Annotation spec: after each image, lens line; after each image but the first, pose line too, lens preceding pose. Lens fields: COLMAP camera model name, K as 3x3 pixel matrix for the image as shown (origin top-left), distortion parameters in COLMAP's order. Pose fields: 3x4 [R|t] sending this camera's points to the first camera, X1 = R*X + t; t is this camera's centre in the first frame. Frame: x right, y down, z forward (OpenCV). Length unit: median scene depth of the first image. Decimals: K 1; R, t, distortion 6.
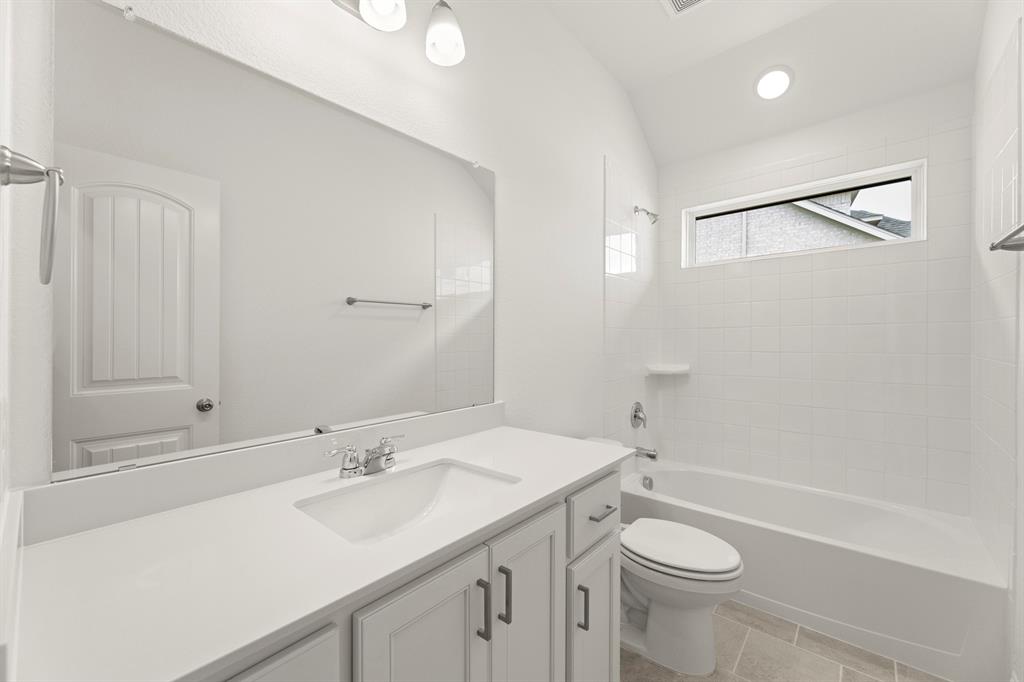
lens RADIAL K [[404.3, 0, 514.5], [0, 404.3, 341.5], [0, 0, 1]] dist [0.000926, 0.000201]
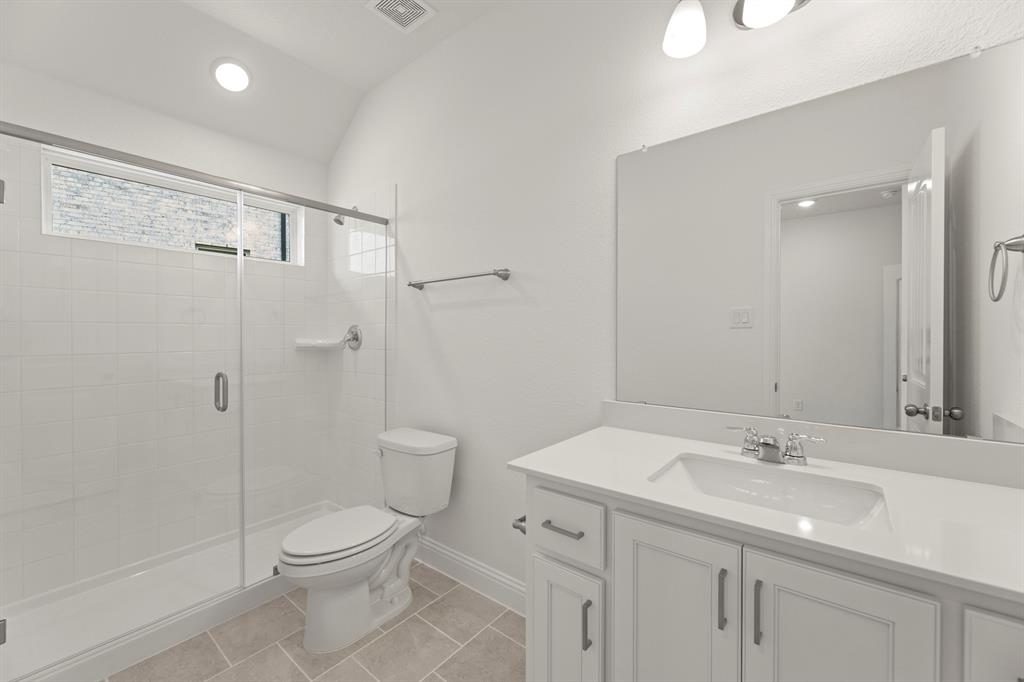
lens RADIAL K [[404.3, 0, 514.5], [0, 404.3, 341.5], [0, 0, 1]] dist [0.000926, 0.000201]
pose [[0.024361, 0.020916, -0.999484, 0.685842], [0.002152, 0.999778, 0.020974, -0.007520], [0.999701, -0.002662, 0.024311, 0.333955]]
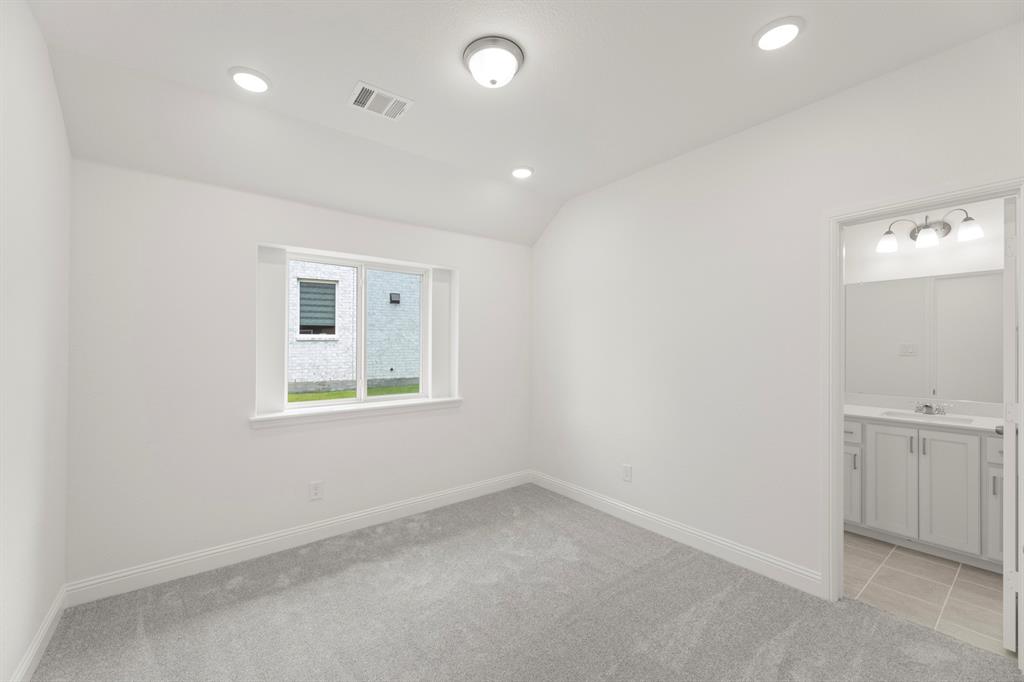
lens RADIAL K [[404.3, 0, 514.5], [0, 404.3, 341.5], [0, 0, 1]] dist [0.000926, 0.000201]
pose [[-0.214763, -0.007072, -0.976641, 3.033631], [-0.001705, 0.999975, -0.006866, -0.147605], [0.976665, 0.000191, -0.214770, -1.187945]]
